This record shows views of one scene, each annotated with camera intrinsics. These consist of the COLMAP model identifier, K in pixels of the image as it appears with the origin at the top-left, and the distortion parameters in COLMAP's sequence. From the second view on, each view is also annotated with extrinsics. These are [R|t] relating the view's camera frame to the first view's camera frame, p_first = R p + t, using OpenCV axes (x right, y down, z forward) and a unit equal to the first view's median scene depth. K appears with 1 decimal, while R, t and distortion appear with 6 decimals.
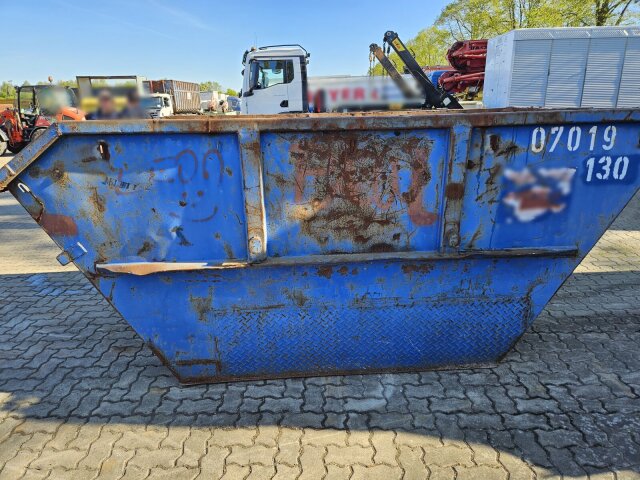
lens RADIAL K [[425.6, 0, 319.3], [0, 425.6, 237.3], [0, 0, 1]] dist [0.066725, -0.050097]
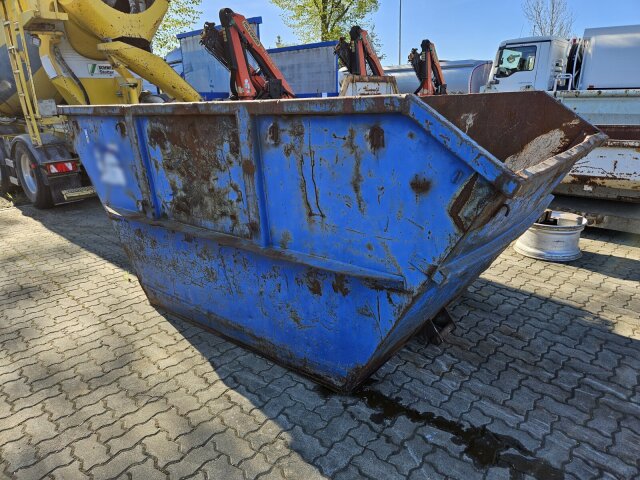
lens RADIAL K [[425.6, 0, 326.1], [0, 425.6, 240.9], [0, 0, 1]] dist [0.066725, -0.050097]
pose [[-0.736368, -0.166498, 0.655775, -0.963543], [0.241856, 0.840429, 0.484959, -0.625359], [-0.631877, 0.515711, -0.578596, 2.224633]]
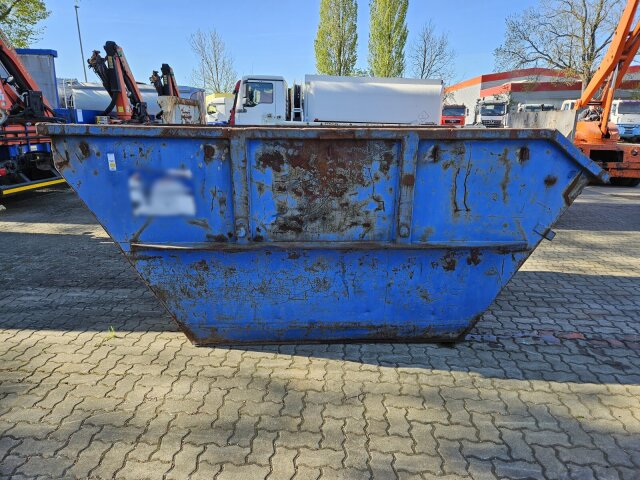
lens RADIAL K [[425.6, 0, 319.9], [0, 425.6, 239.1], [0, 0, 1]] dist [0.066725, -0.050097]
pose [[-0.999527, 0.005745, 0.030205, 0.006624], [0.021053, 0.843870, 0.536135, -0.848504], [-0.022409, 0.536518, -0.843592, 2.794598]]
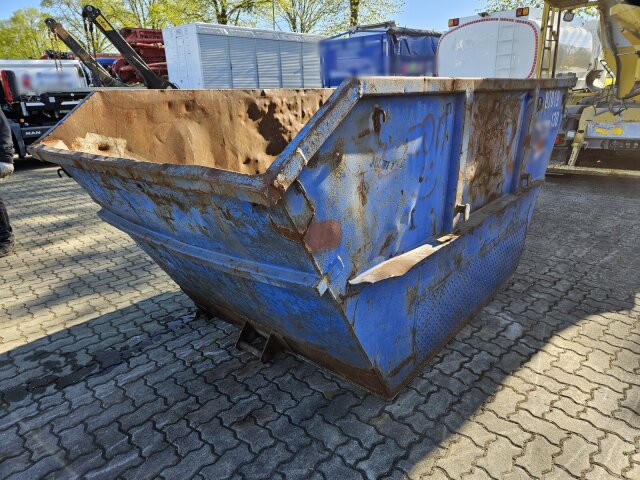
lens RADIAL K [[425.6, 0, 323.2], [0, 425.6, 238.3], [0, 0, 1]] dist [0.066725, -0.050097]
pose [[0.690974, -0.230208, 0.685244, -1.021049], [0.222207, 0.969681, 0.101700, -0.090774], [-0.687880, 0.081994, 0.721178, 0.507197]]
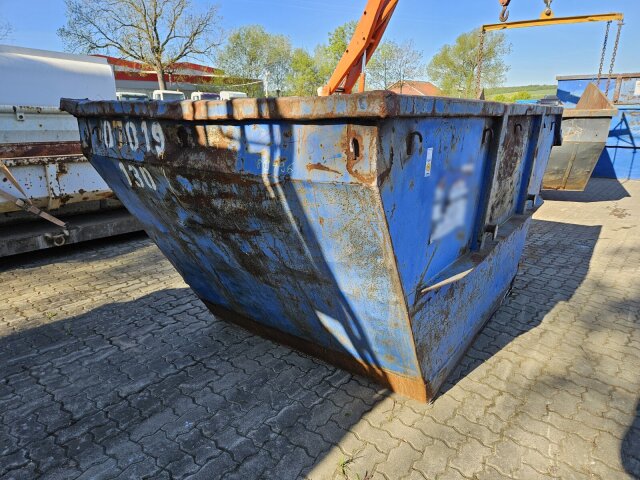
lens RADIAL K [[425.6, 0, 321.6], [0, 425.6, 242.6], [0, 0, 1]] dist [0.066725, -0.050097]
pose [[-0.629038, 0.242616, -0.738545, 1.229667], [-0.218900, 0.856325, 0.467750, -0.586974], [0.745918, 0.455900, -0.485553, 1.984050]]
